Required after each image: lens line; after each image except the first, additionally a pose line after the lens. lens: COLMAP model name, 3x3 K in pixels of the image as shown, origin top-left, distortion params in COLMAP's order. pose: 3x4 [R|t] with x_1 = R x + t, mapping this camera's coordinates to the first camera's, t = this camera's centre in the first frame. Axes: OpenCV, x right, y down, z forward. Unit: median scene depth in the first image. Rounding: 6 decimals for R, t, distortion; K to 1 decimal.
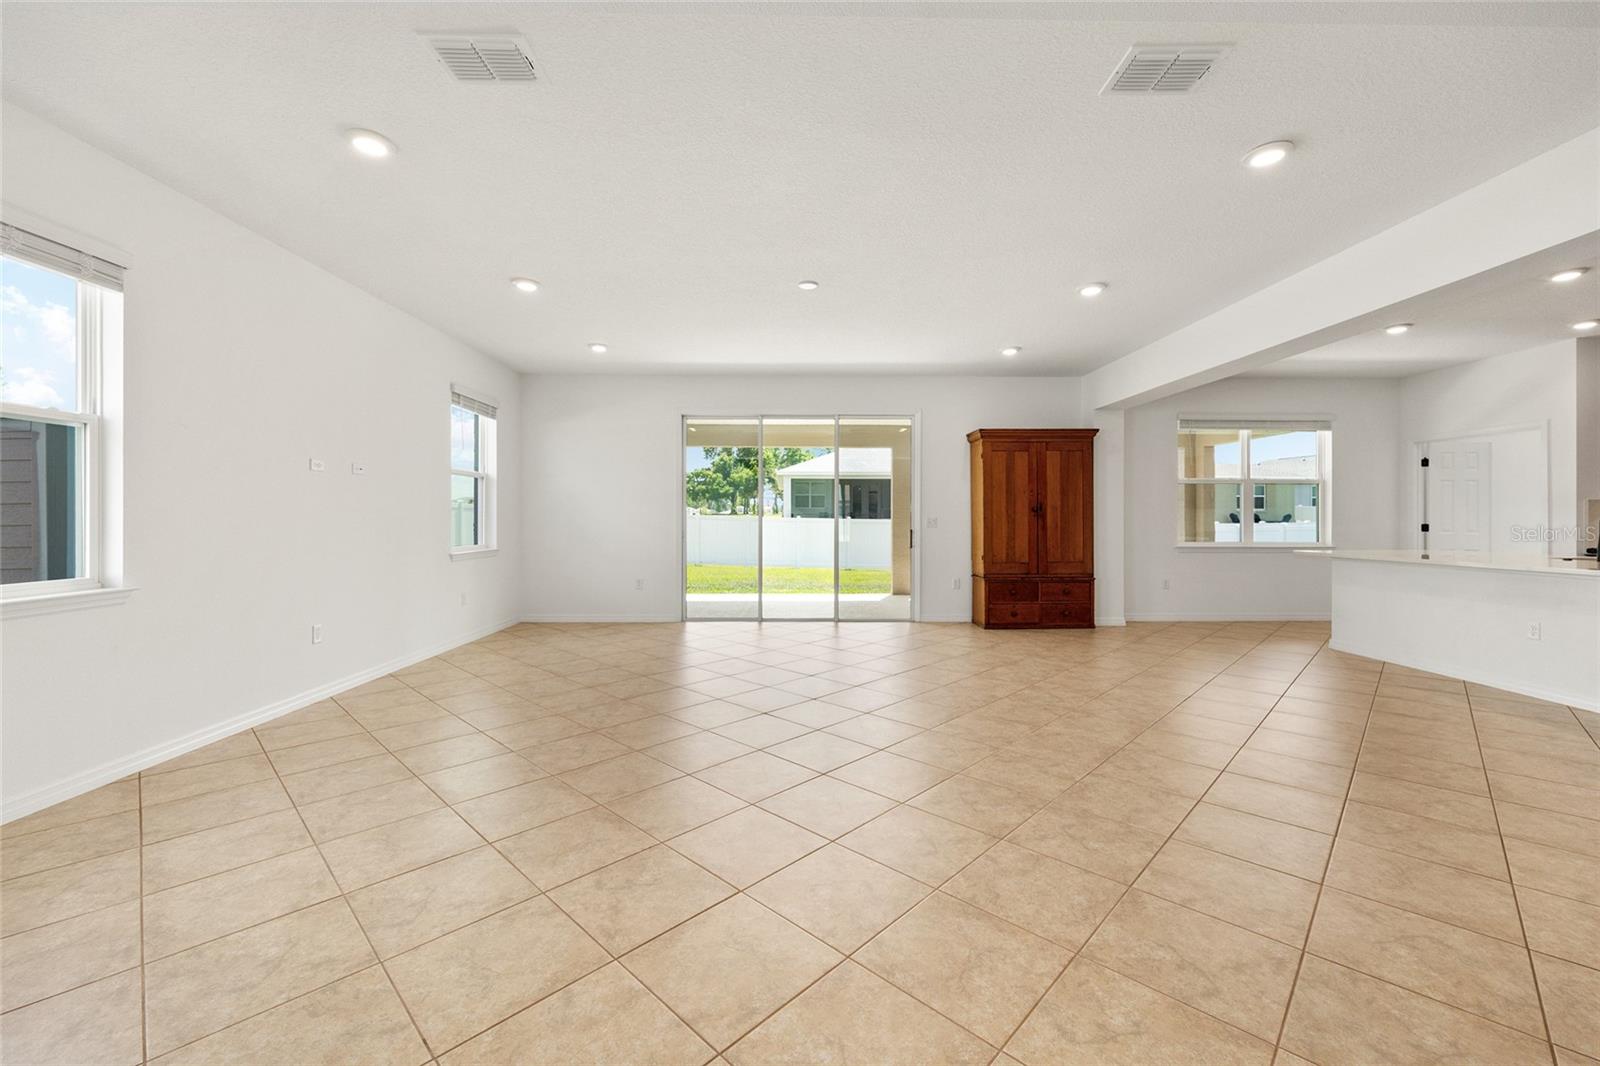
lens RADIAL K [[645.3, 0, 798.2], [0, 645.3, 519.3], [0, 0, 1]] dist [-0.001859, 0.000762]
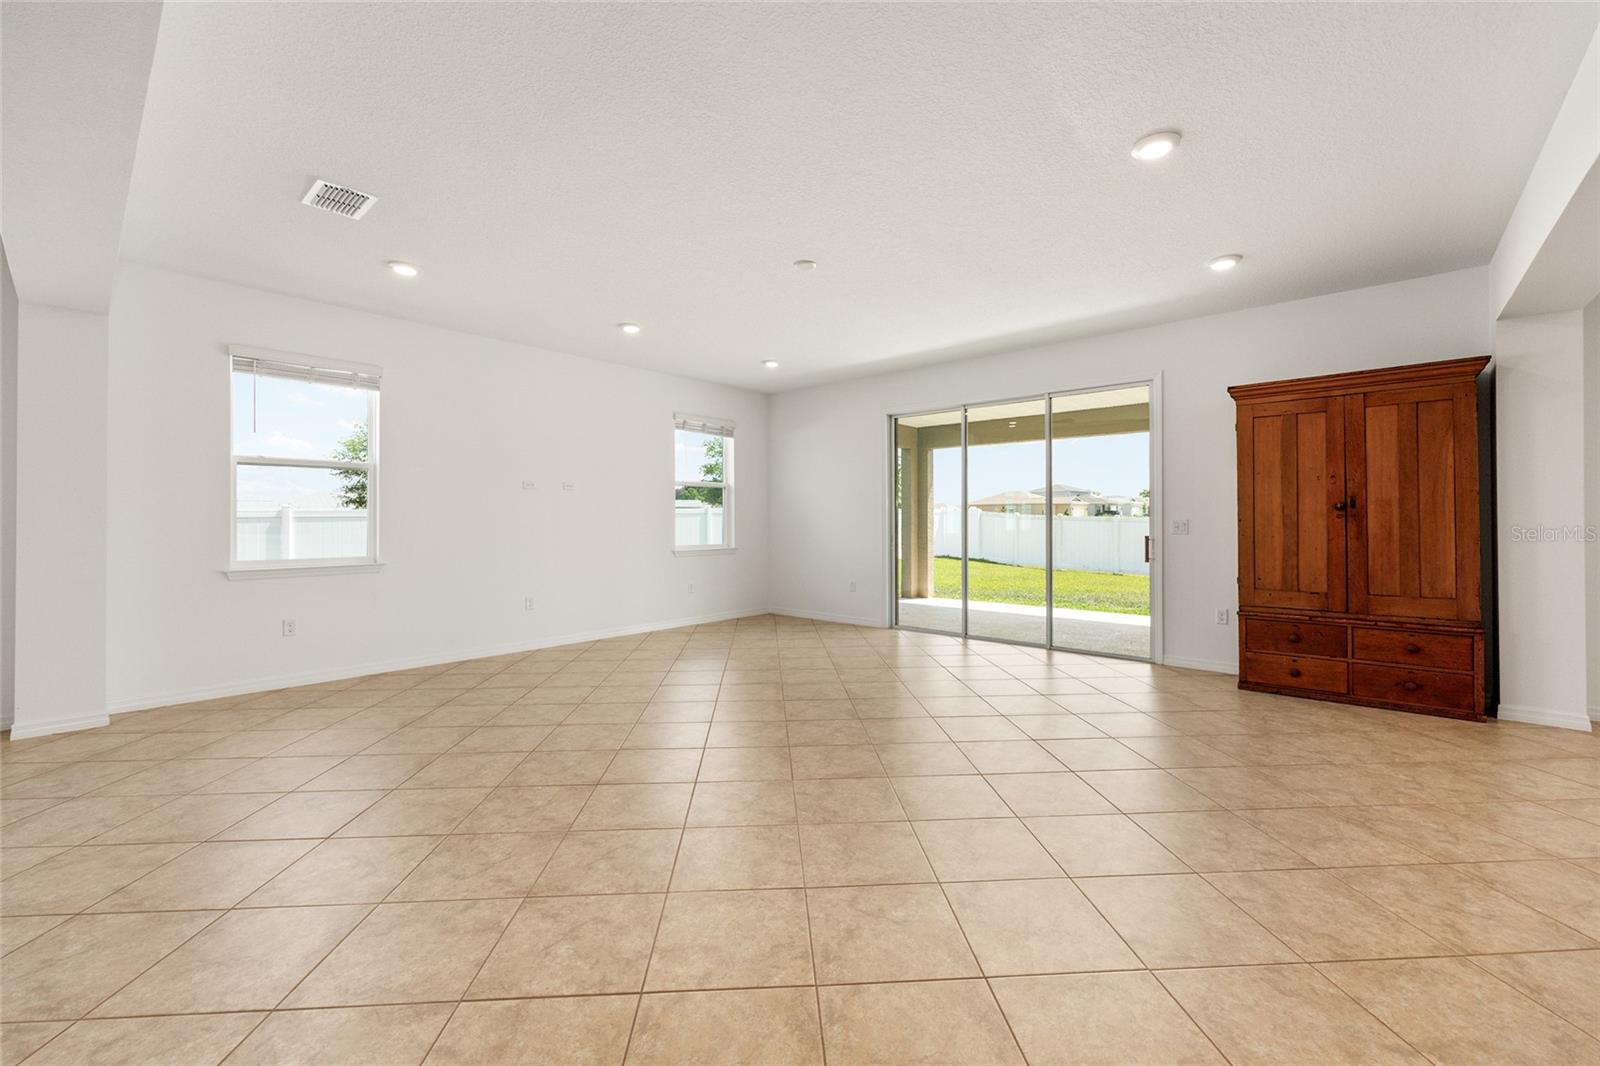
lens RADIAL K [[645.3, 0, 804.6], [0, 645.3, 519.9], [0, 0, 1]] dist [-0.001859, 0.000762]
pose [[0.740907, -0.003005, -0.671601, 0.400419], [0.001044, 0.999994, -0.003323, -0.000961], [0.671607, 0.001761, 0.740906, 0.209808]]
